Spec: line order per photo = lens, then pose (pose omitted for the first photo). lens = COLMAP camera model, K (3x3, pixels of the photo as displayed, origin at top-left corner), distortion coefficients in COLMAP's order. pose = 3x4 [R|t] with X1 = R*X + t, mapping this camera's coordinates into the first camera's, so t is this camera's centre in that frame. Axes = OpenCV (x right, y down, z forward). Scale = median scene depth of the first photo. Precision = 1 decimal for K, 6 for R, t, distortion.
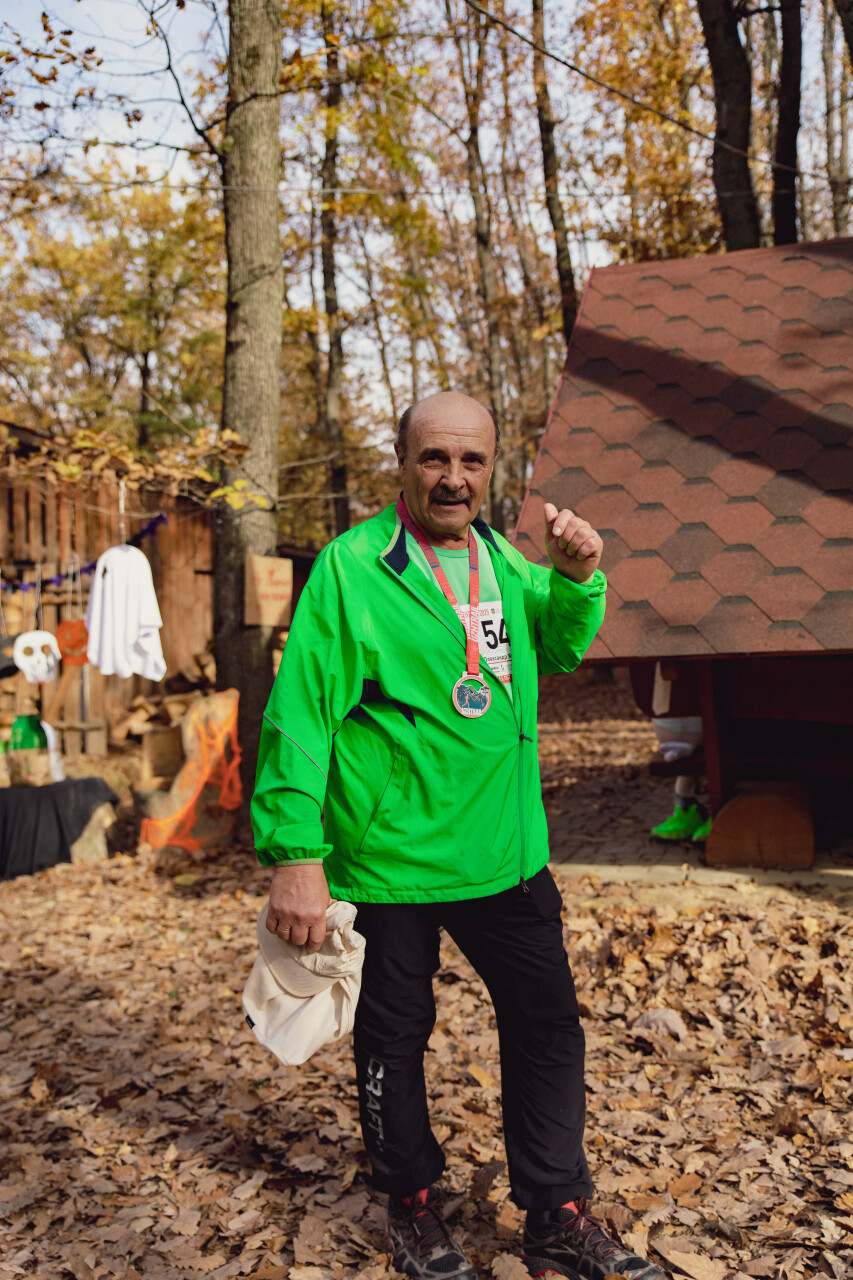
lens RADIAL K [[1317.4, 0, 426.5], [0, 1317.4, 638.3], [0, 0, 1]] dist [-0.000093, 0.000000]
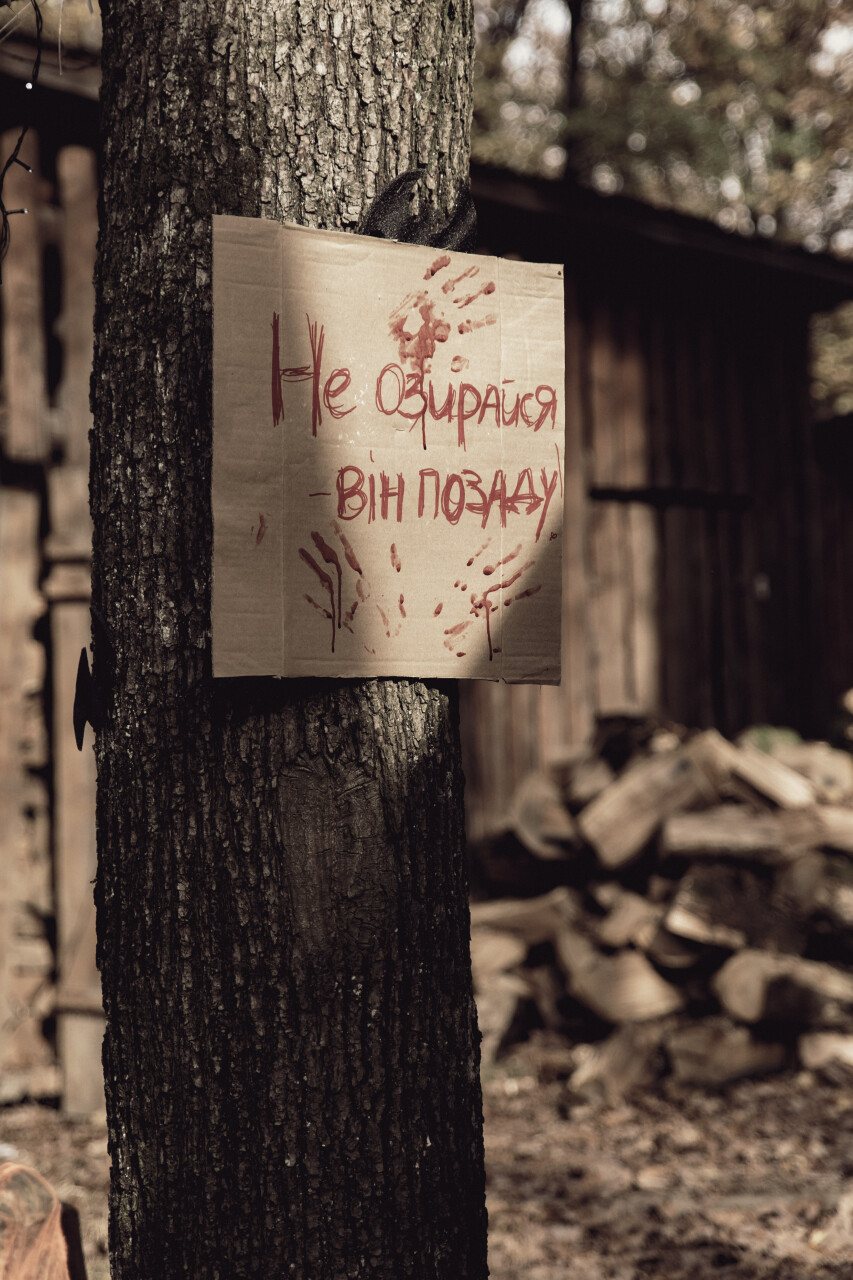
lens RADIAL K [[2557.5, 0, 426.5], [0, 2557.5, 640.7], [0, 0, 1]] dist [-0.017748, 0.000000]
pose [[0.940743, -0.015359, -0.338772, -0.013732], [0.010107, 0.999800, -0.017262, -0.008531], [0.338970, 0.012815, 0.940710, 0.707794]]
